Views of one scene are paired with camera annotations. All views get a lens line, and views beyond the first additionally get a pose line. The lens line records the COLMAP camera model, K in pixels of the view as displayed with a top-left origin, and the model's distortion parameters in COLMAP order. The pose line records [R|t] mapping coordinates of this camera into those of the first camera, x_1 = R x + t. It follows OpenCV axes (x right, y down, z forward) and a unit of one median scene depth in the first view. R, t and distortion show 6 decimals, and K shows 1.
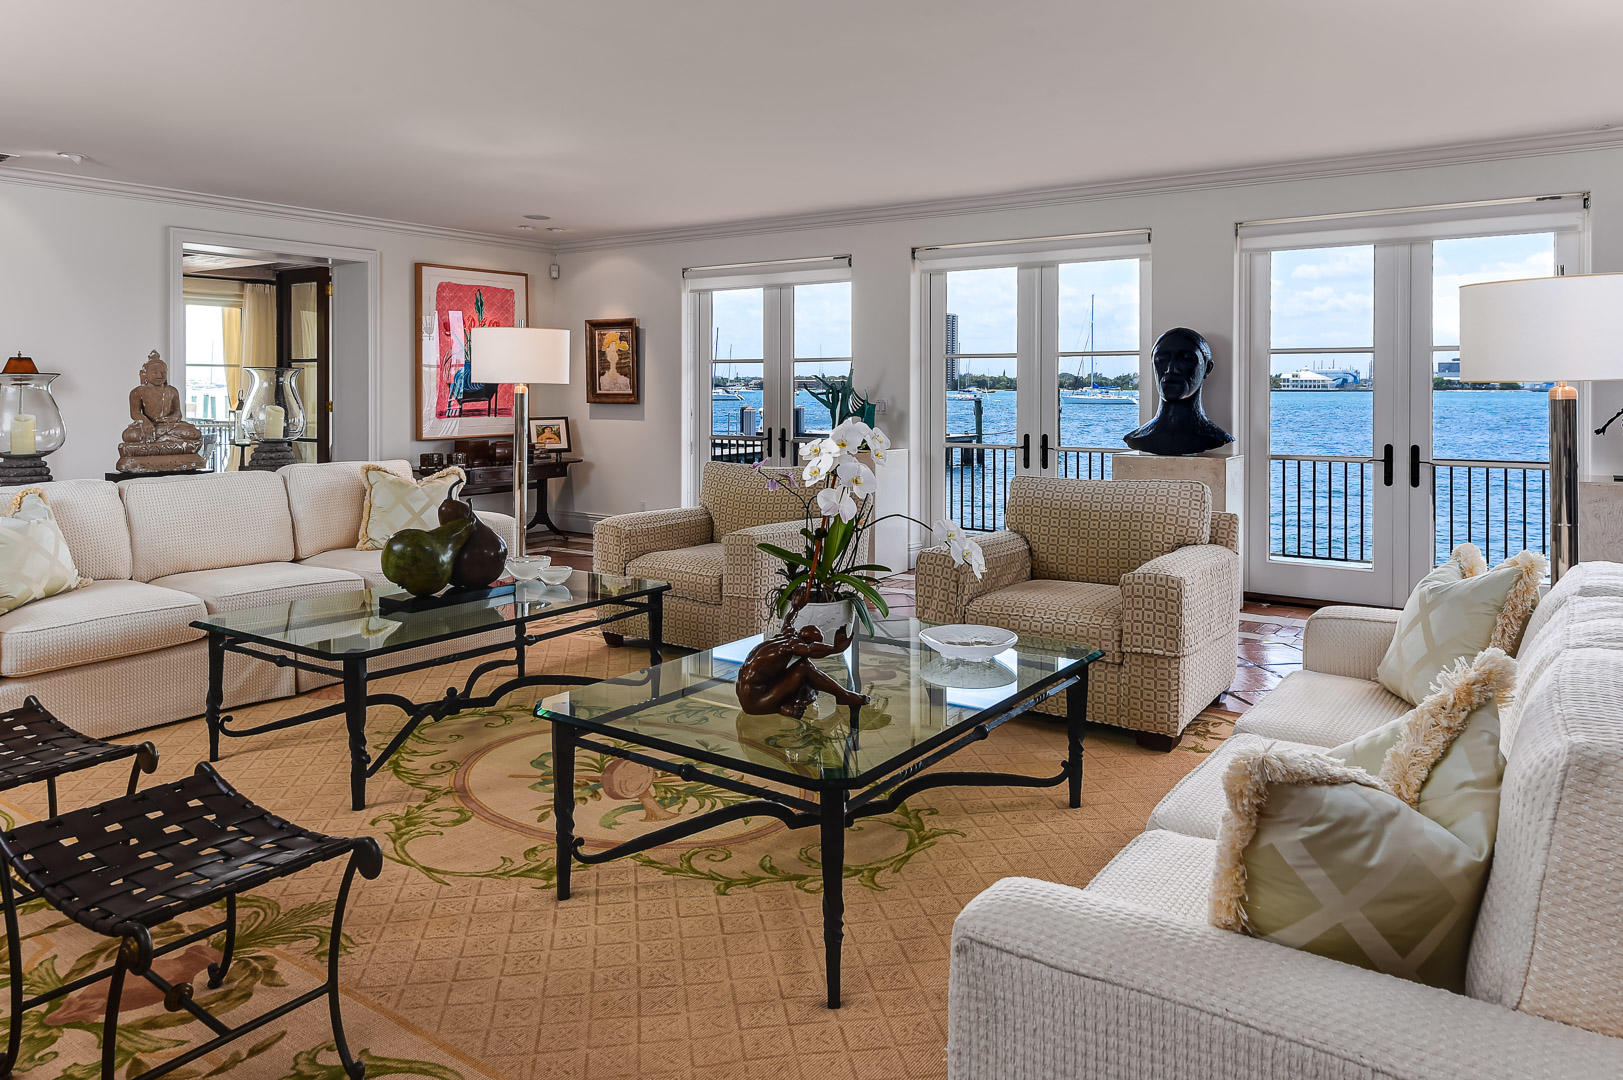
lens RADIAL K [[1024.0, 0, 811.5], [0, 1024.0, 540.0], [0, 0, 1]] dist [-0.072467, 0.000455]
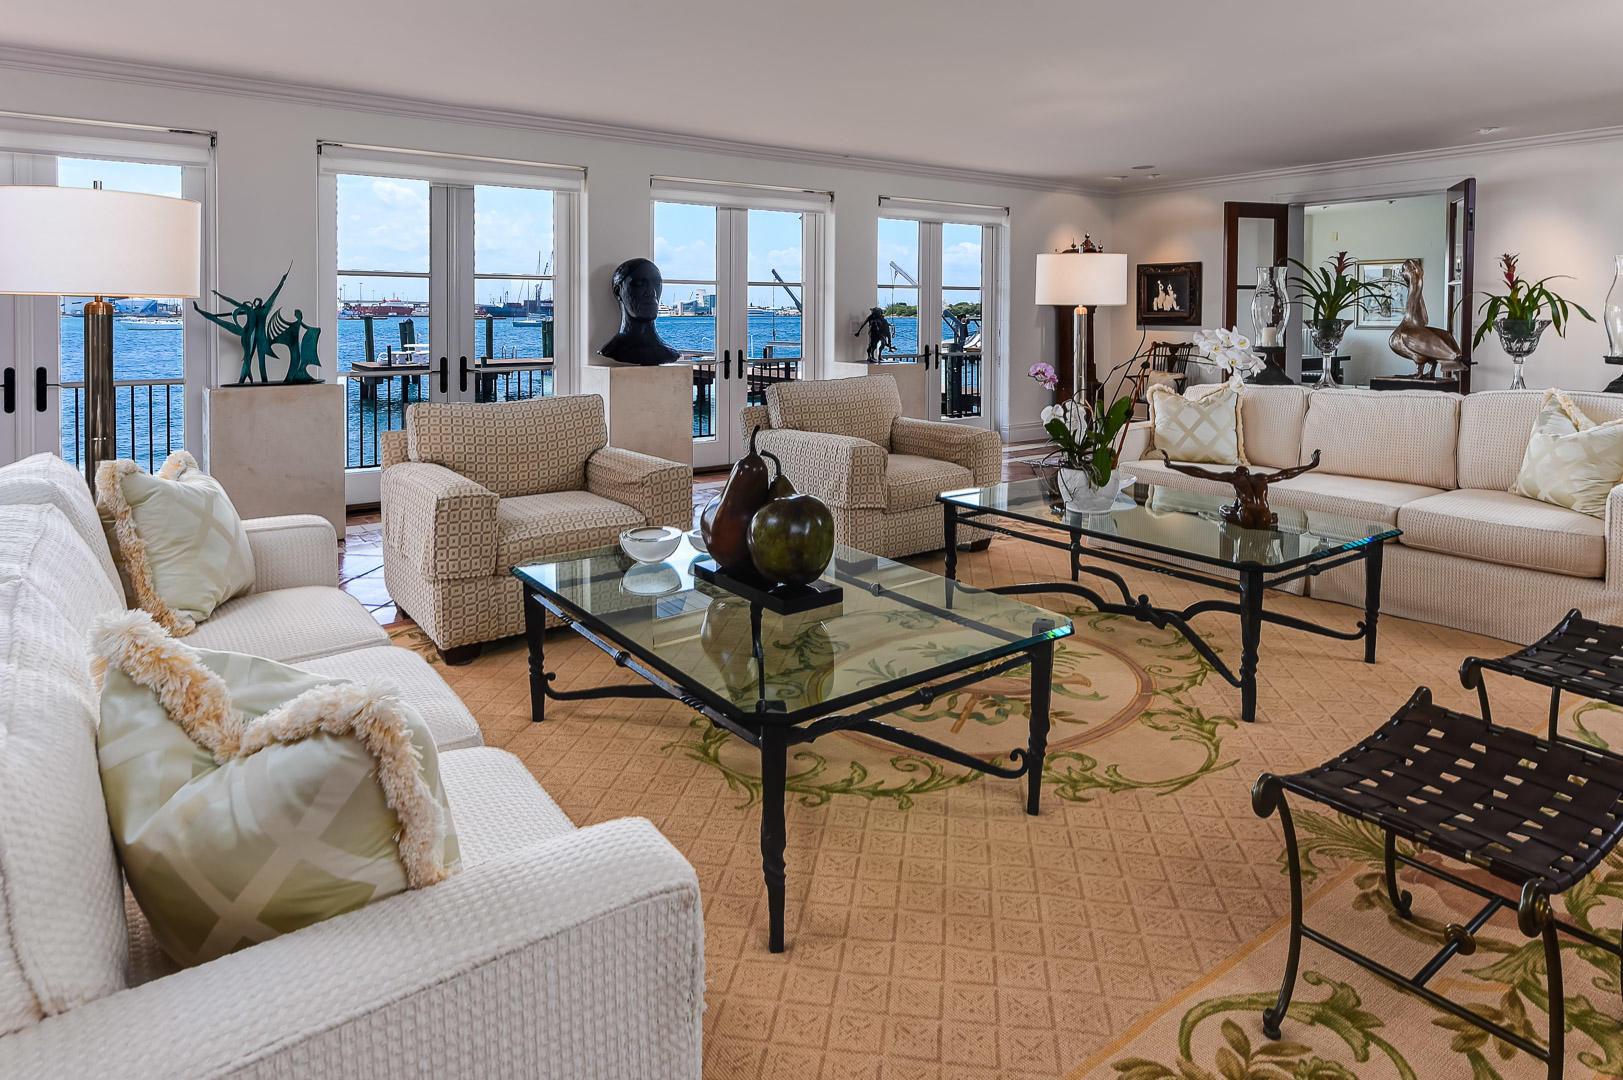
lens RADIAL K [[917.3, 0, 811.5], [0, 917.3, 540.0], [0, 0, 1]] dist [0.031895, -0.000445]
pose [[0.295036, -0.222706, 0.929170, -0.728880], [0.136604, 0.972299, 0.189668, -0.069164], [-0.945671, 0.070970, 0.317285, 0.509393]]
